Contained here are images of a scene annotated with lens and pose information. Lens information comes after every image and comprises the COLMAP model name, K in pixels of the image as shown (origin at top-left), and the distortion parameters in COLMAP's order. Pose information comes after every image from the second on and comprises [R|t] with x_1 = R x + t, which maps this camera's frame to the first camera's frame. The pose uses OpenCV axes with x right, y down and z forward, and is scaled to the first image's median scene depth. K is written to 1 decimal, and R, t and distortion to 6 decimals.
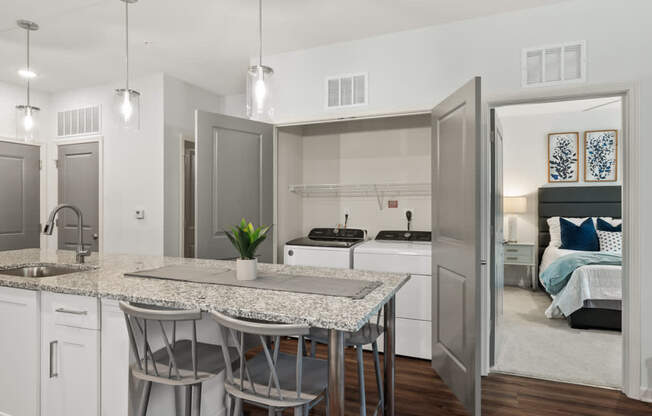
lens RADIAL K [[377.6, 0, 326.3], [0, 377.6, 207.4], [0, 0, 1]] dist [0.001164, -0.000291]
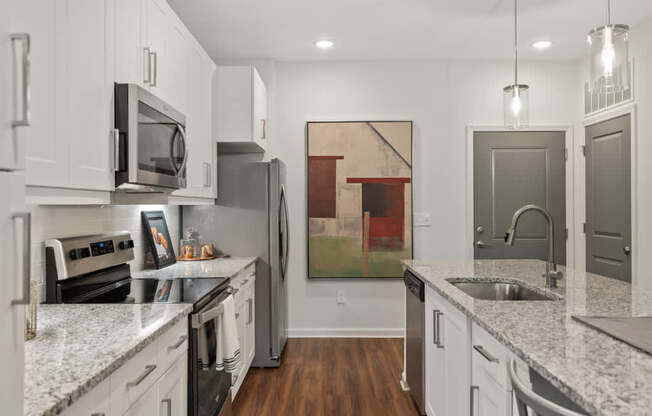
lens RADIAL K [[513.3, 0, 322.3], [0, 513.3, 209.2], [0, 0, 1]] dist [0.008882, 0.002962]
pose [[0.384105, 0.009690, -0.923239, 0.050139], [-0.002966, 0.999953, 0.009261, -0.006255], [0.923285, -0.000819, 0.384115, 0.120935]]
